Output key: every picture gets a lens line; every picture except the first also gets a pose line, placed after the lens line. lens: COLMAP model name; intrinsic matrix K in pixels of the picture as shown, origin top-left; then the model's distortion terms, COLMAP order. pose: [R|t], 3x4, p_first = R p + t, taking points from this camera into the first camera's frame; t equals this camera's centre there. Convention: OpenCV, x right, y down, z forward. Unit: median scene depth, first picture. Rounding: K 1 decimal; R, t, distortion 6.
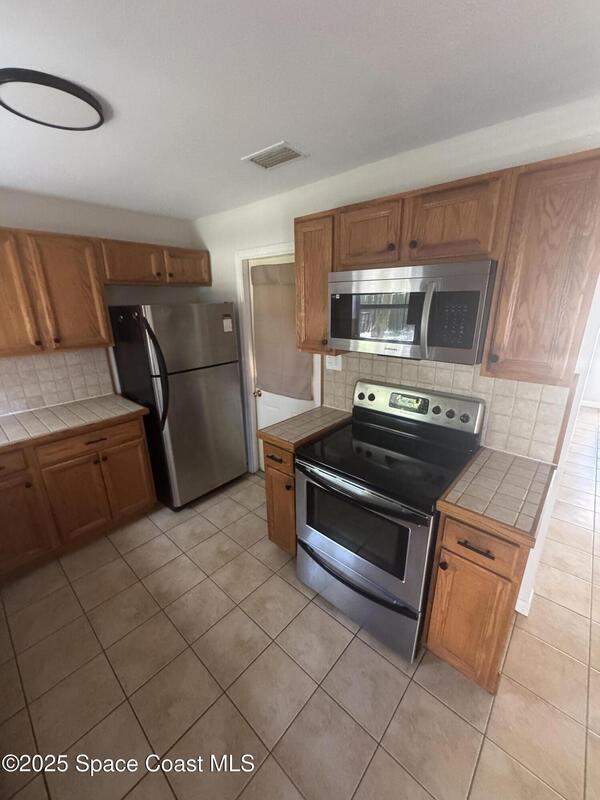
lens RADIAL K [[320.1, 0, 299.2], [0, 320.1, 399.2], [0, 0, 1]] dist [-0.003431, 0.000565]
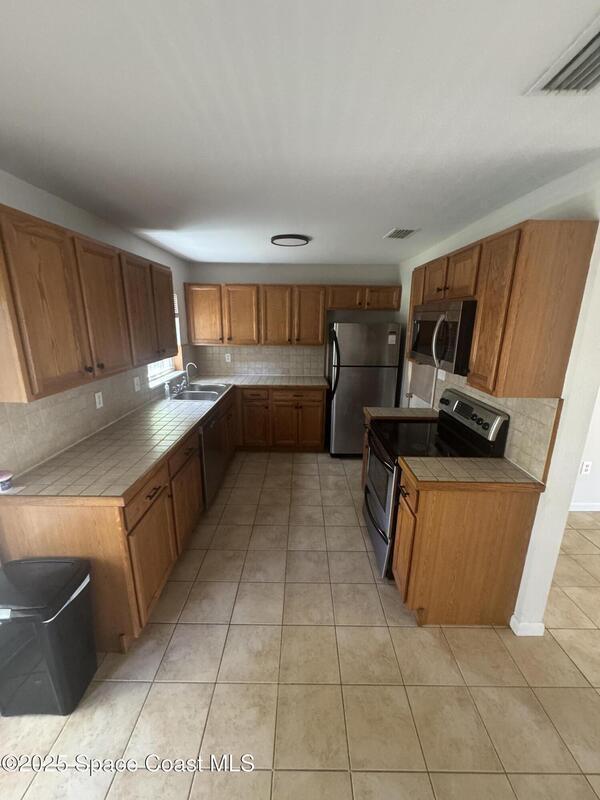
lens RADIAL K [[320.1, 0, 296.4], [0, 320.1, 397.8], [0, 0, 1]] dist [-0.003431, 0.000565]
pose [[0.656958, 0.204095, -0.725777, 0.671400], [-0.243739, 0.968461, 0.051712, 0.050868], [0.713441, 0.142927, 0.685984, -0.247755]]
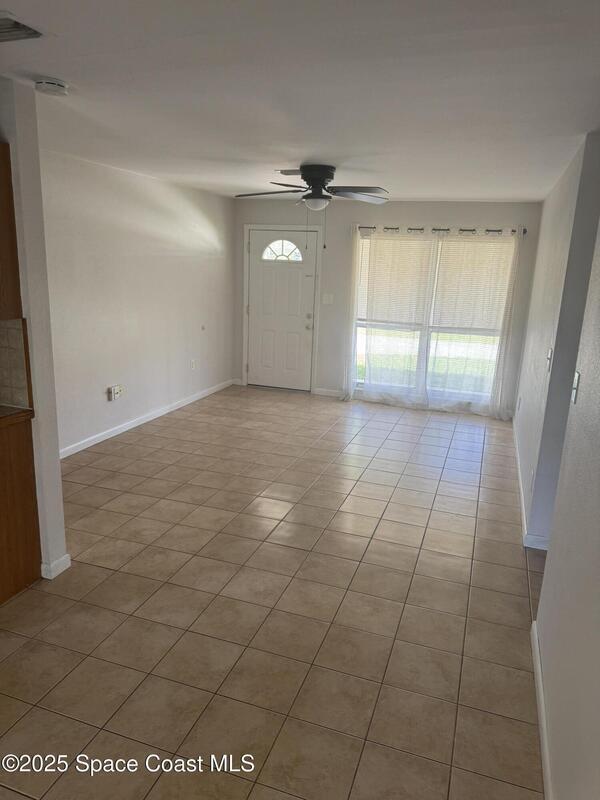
lens RADIAL K [[563.8, 0, 299.0], [0, 563.8, 400.5], [0, 0, 1]] dist [0.006254, -0.002761]
pose [[0.922392, -0.047993, 0.383262, 0.621185], [0.069952, 0.996599, -0.043556, 0.220204], [-0.379868, 0.066986, 0.922612, -0.708273]]
